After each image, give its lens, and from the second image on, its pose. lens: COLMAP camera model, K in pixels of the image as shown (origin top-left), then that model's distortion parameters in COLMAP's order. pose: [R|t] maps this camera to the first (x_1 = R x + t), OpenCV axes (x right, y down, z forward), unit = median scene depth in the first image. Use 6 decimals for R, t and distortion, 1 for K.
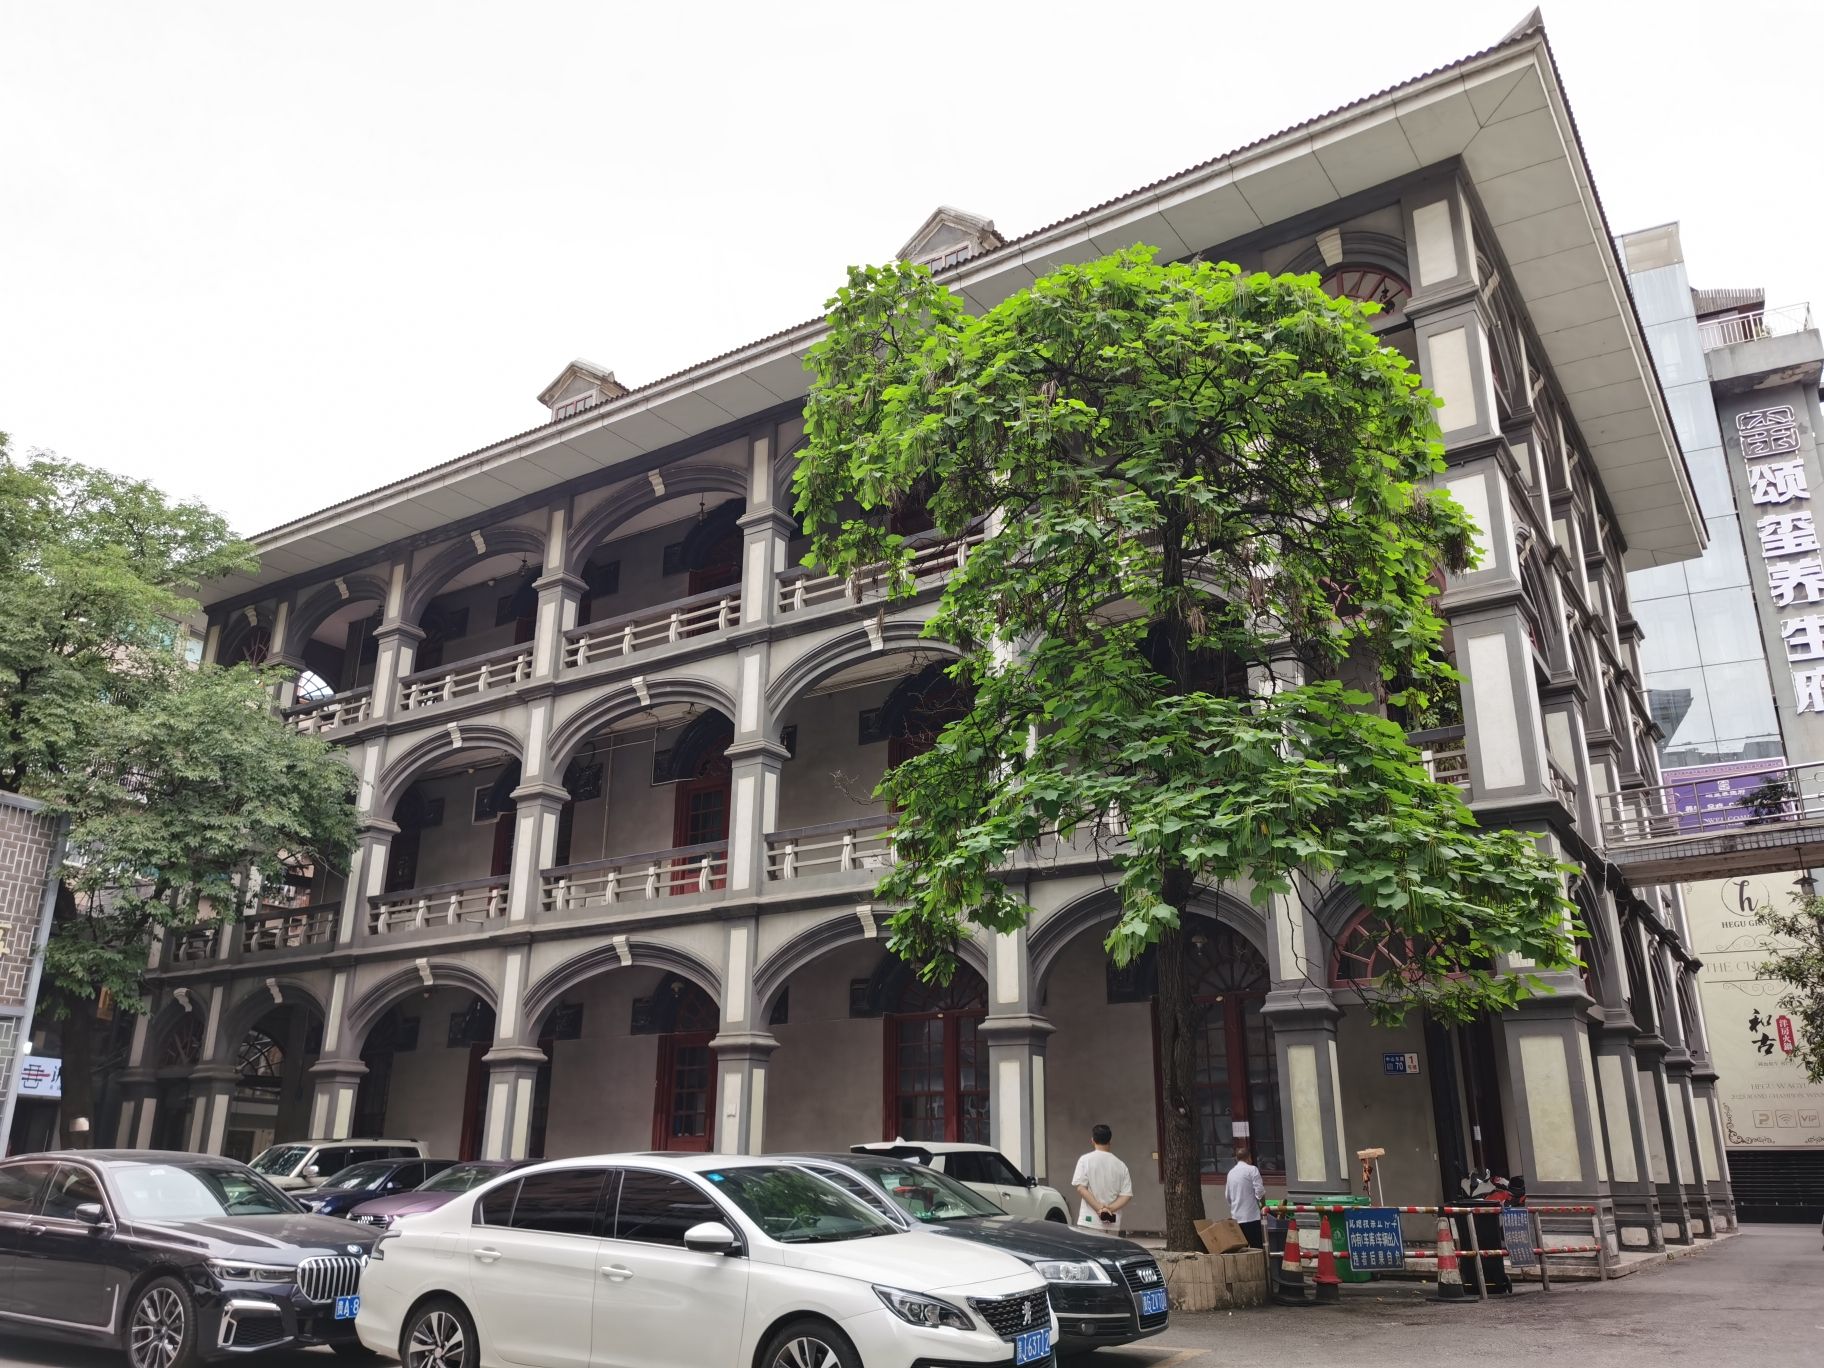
lens RADIAL K [[1437.3, 0, 912.0], [0, 1437.3, 684.0], [0, 0, 1]] dist [0.008191, -0.003158]
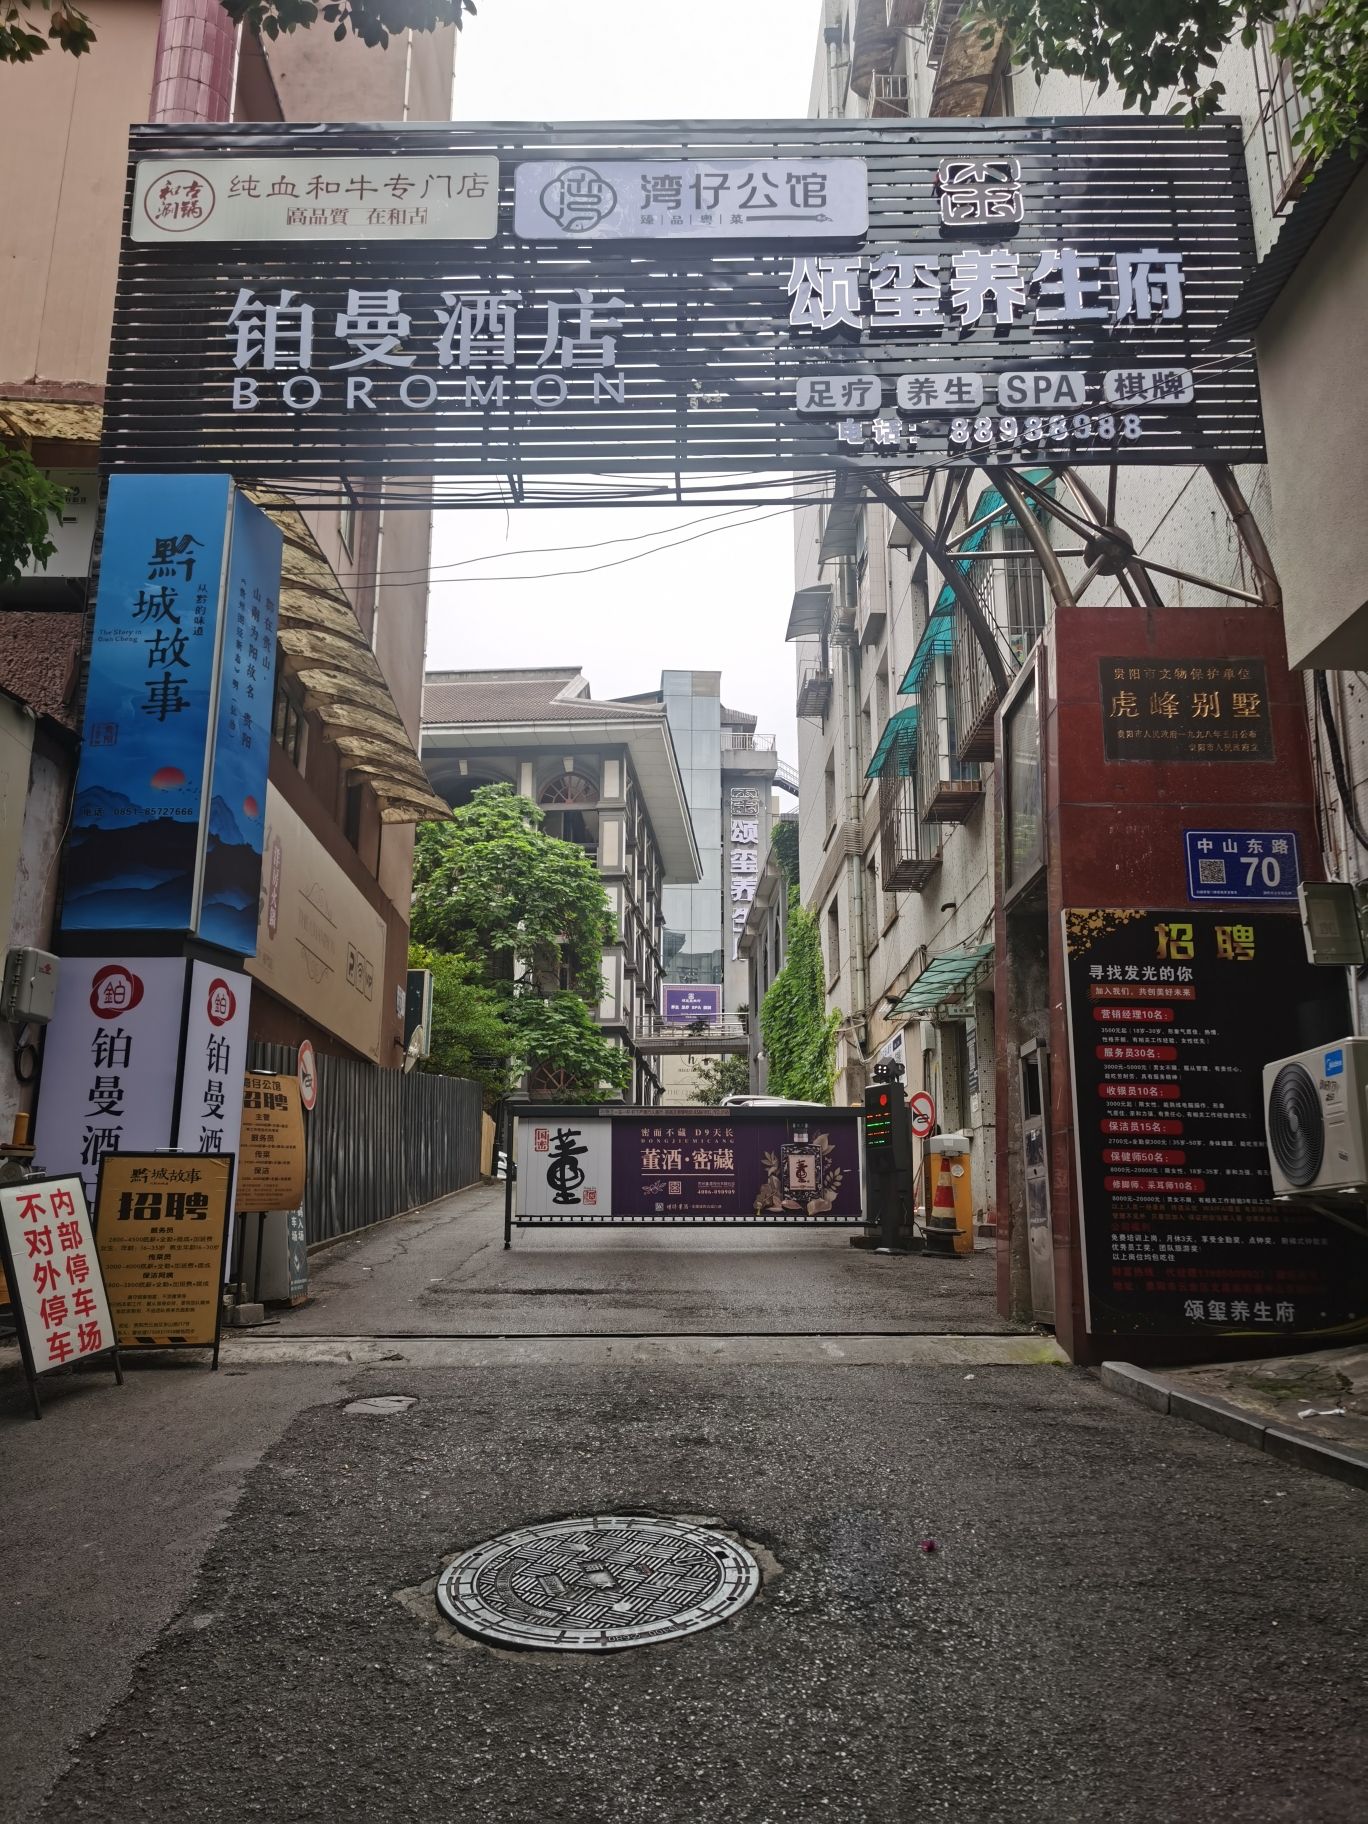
lens RADIAL K [[1437.3, 0, 684.0], [0, 1437.3, 912.0], [0, 0, 1]] dist [0.008191, -0.003158]
pose [[0.874066, 0.116503, 0.471630, -0.490863], [-0.156875, 0.986497, 0.047049, -0.181299], [-0.459780, -0.115111, 0.880540, -0.910650]]
